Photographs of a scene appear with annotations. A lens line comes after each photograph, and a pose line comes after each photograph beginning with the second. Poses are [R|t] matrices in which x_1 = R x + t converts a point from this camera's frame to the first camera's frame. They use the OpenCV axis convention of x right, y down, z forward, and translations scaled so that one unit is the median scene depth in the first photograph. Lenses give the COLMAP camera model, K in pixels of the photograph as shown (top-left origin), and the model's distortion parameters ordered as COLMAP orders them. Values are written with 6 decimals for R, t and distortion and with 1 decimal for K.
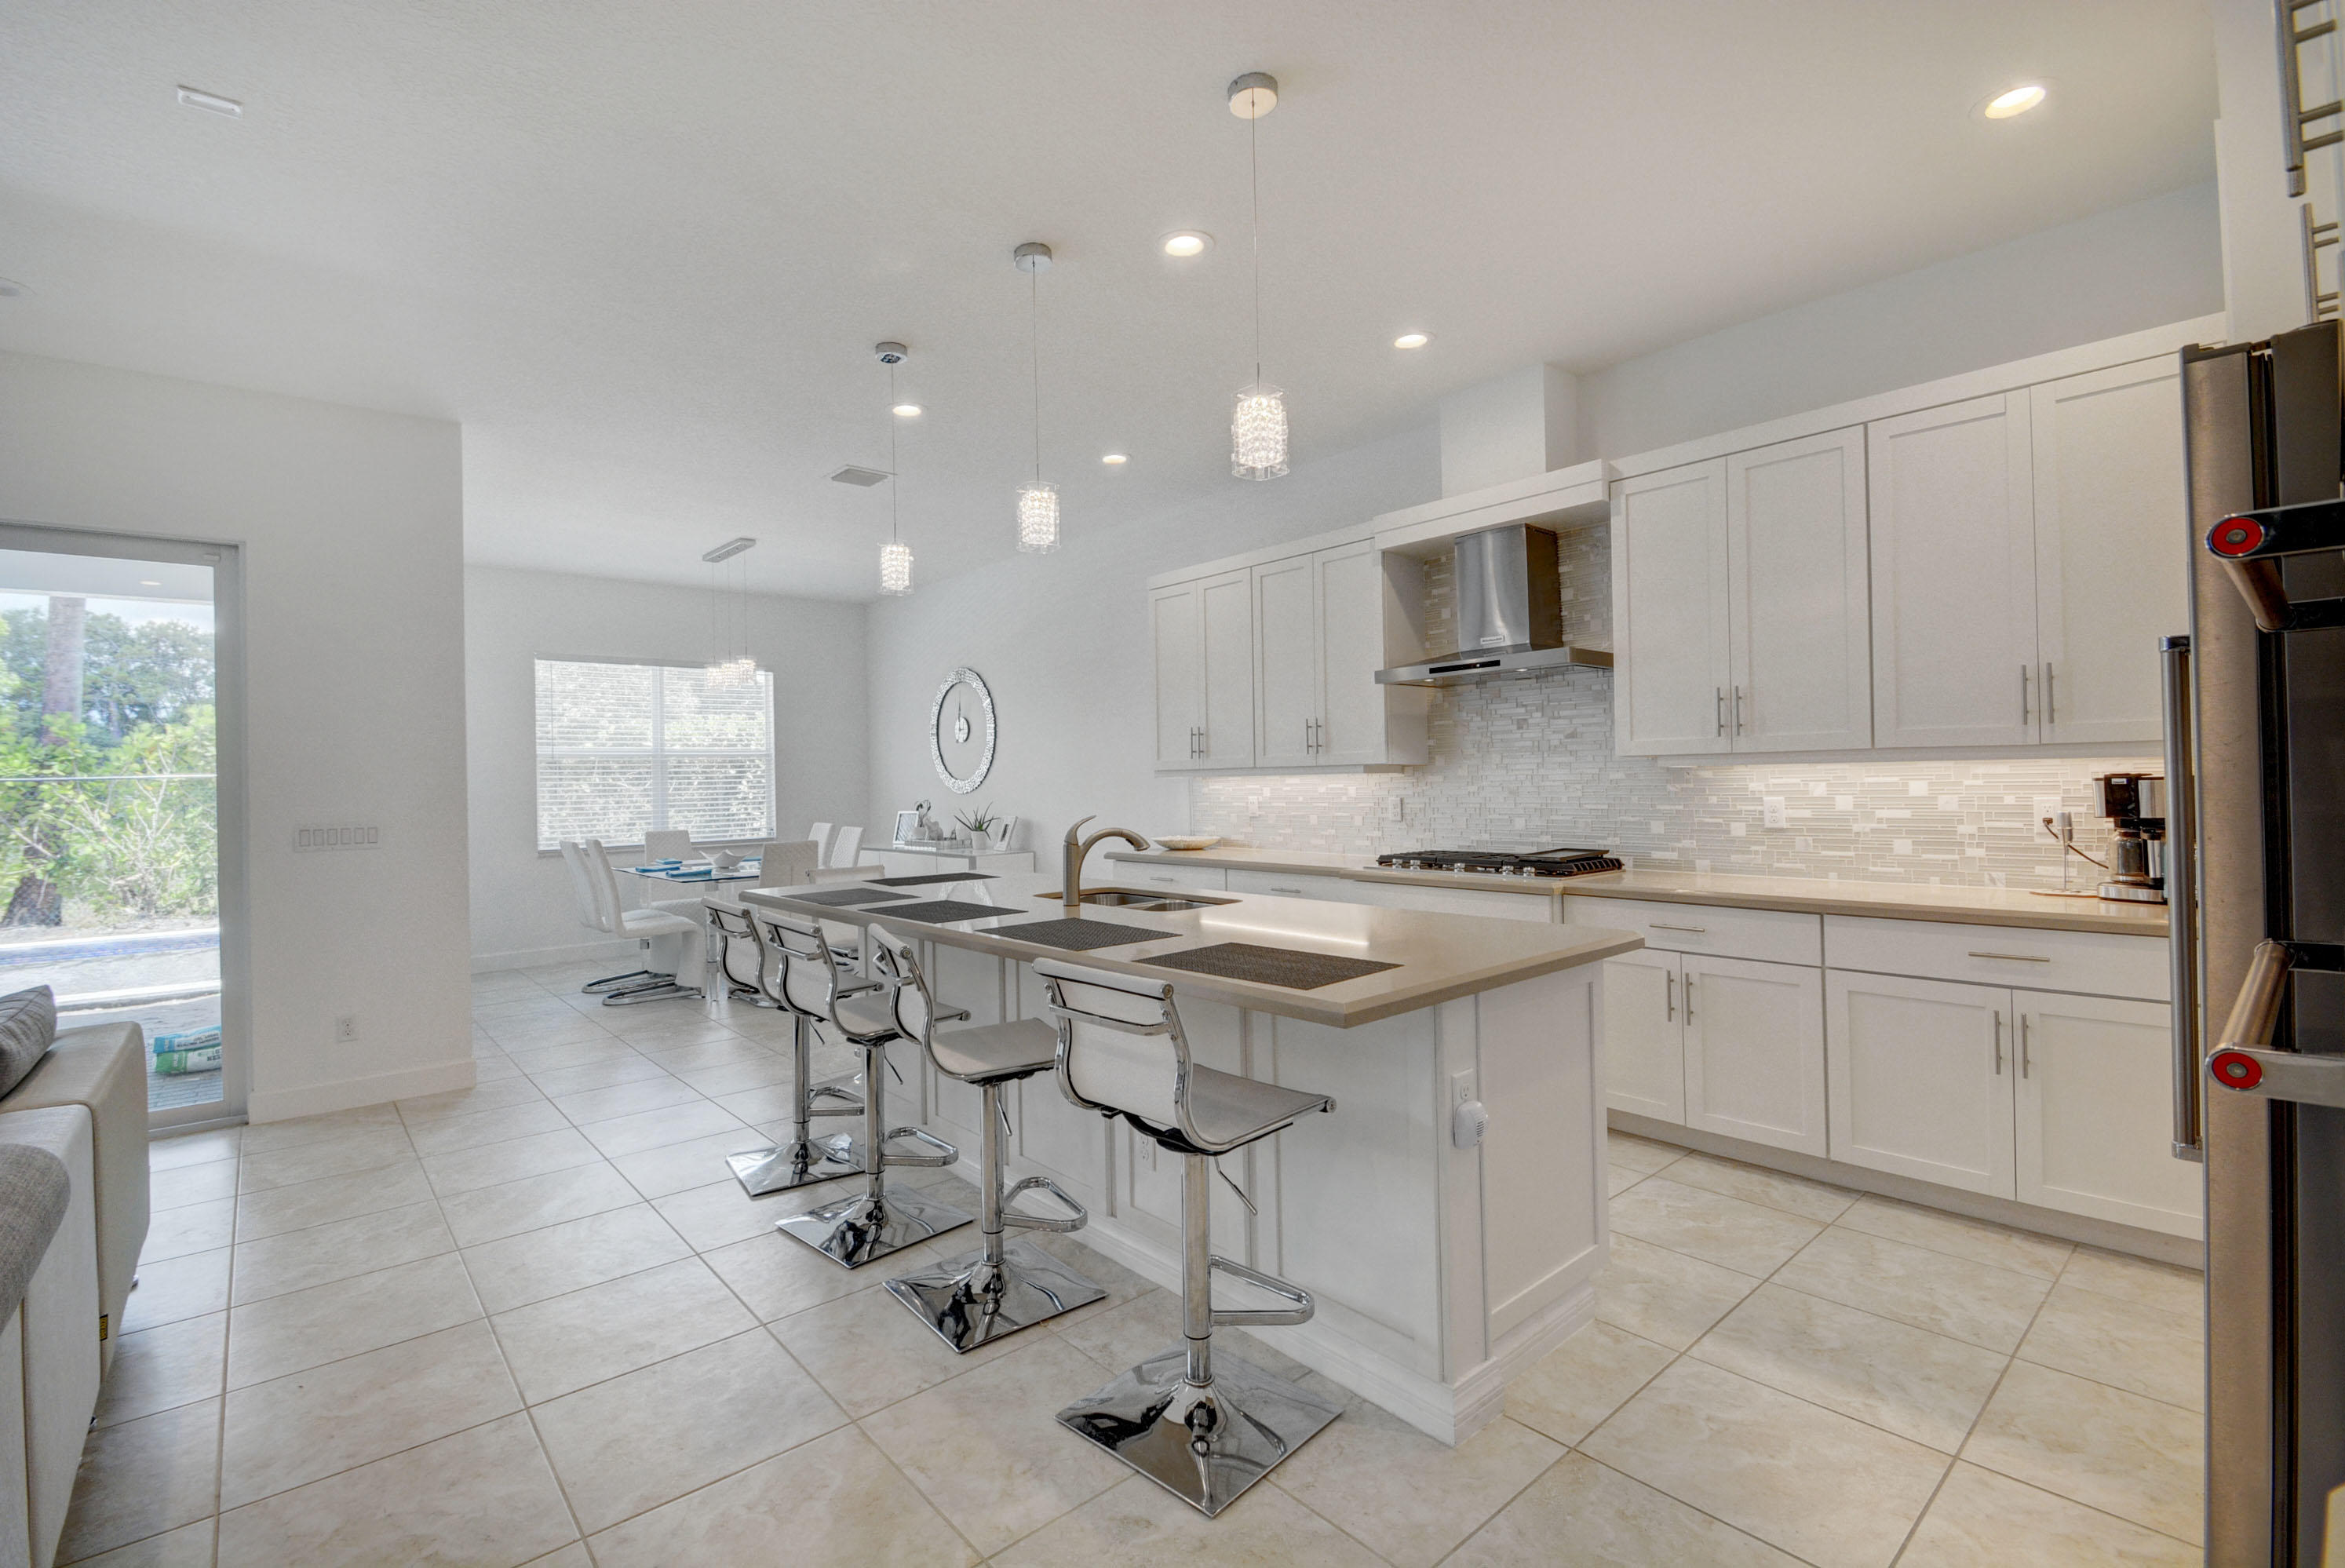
lens RADIAL K [[1034.9, 0, 1137.1], [0, 1034.9, 770.8], [0, 0, 1]] dist [0.012324, -0.016593]
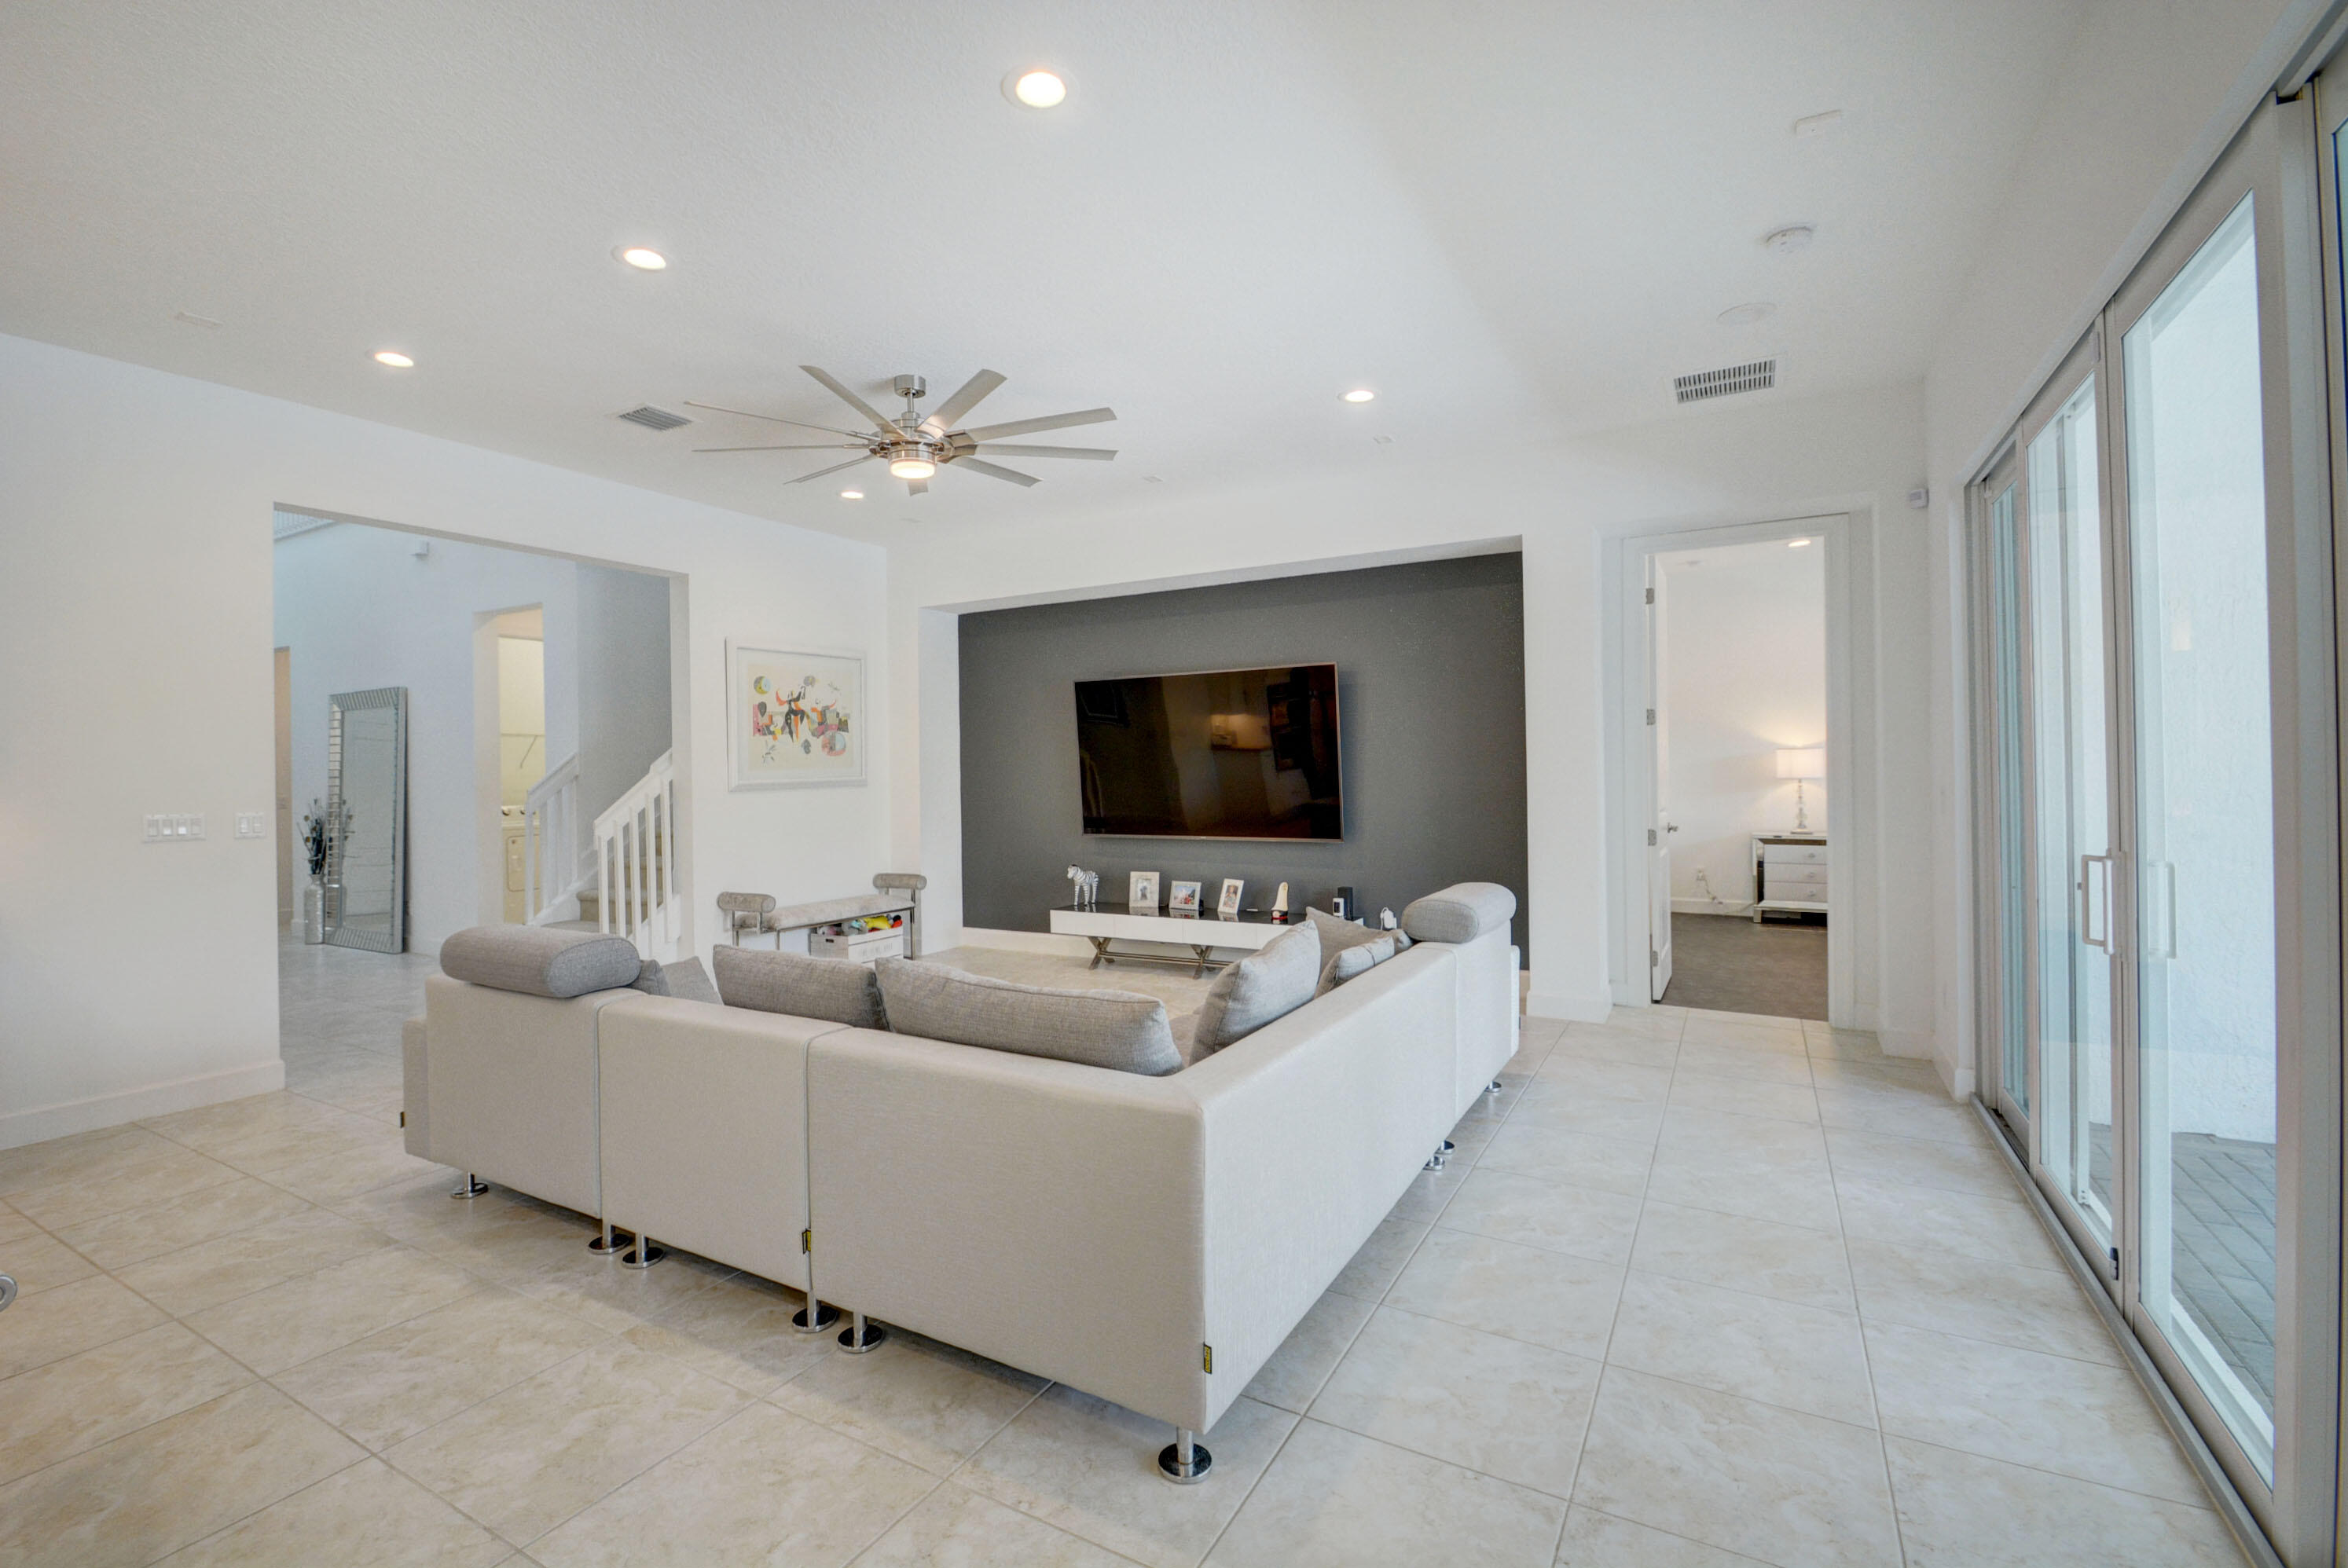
lens RADIAL K [[1036.1, 0, 1138.6], [0, 1036.1, 770.8], [0, 0, 1]] dist [0.012324, -0.016593]
pose [[-0.942702, 0.037246, -0.331550, -0.449715], [0.040006, 0.999198, -0.001500, 0.019187], [0.331229, -0.014678, -0.943436, 0.992958]]
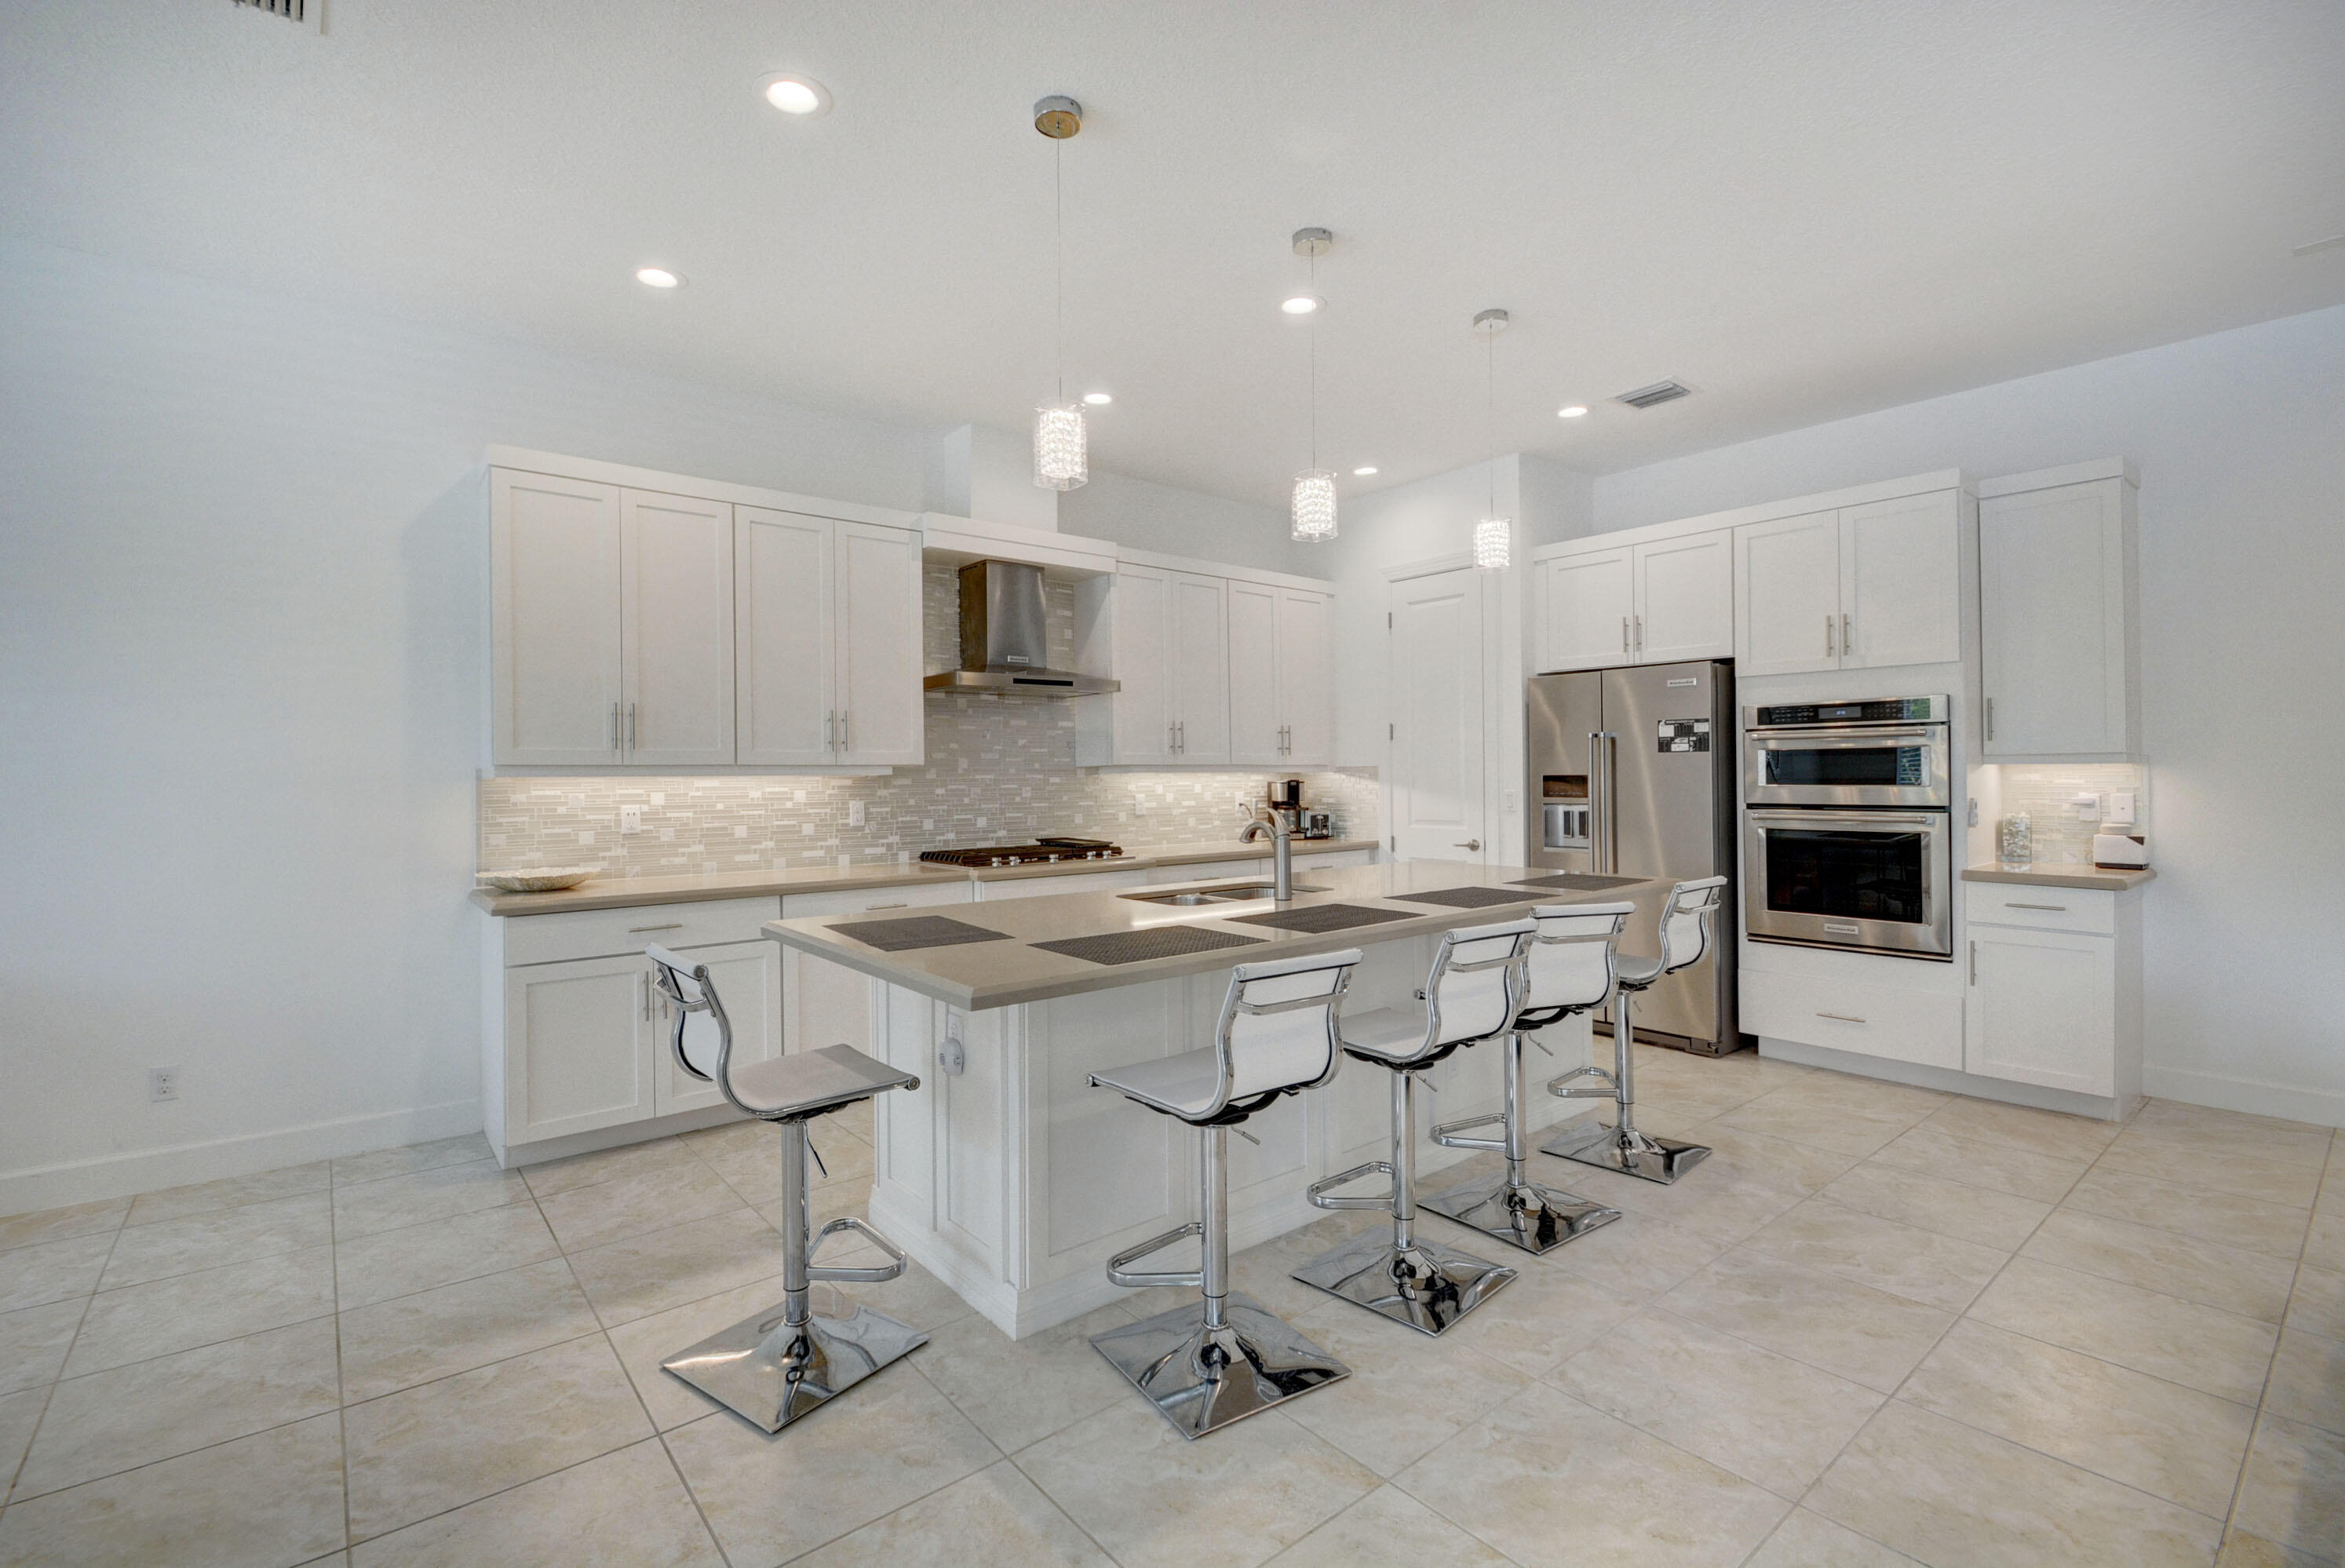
lens RADIAL K [[1034.9, 0, 1137.1], [0, 1034.9, 770.8], [0, 0, 1]] dist [0.012324, -0.016593]
pose [[0.033047, 0.022855, 0.999192, -0.763606], [-0.002254, 0.999738, -0.022793, 0.021032], [-0.999451, -0.001498, 0.033090, 0.800240]]
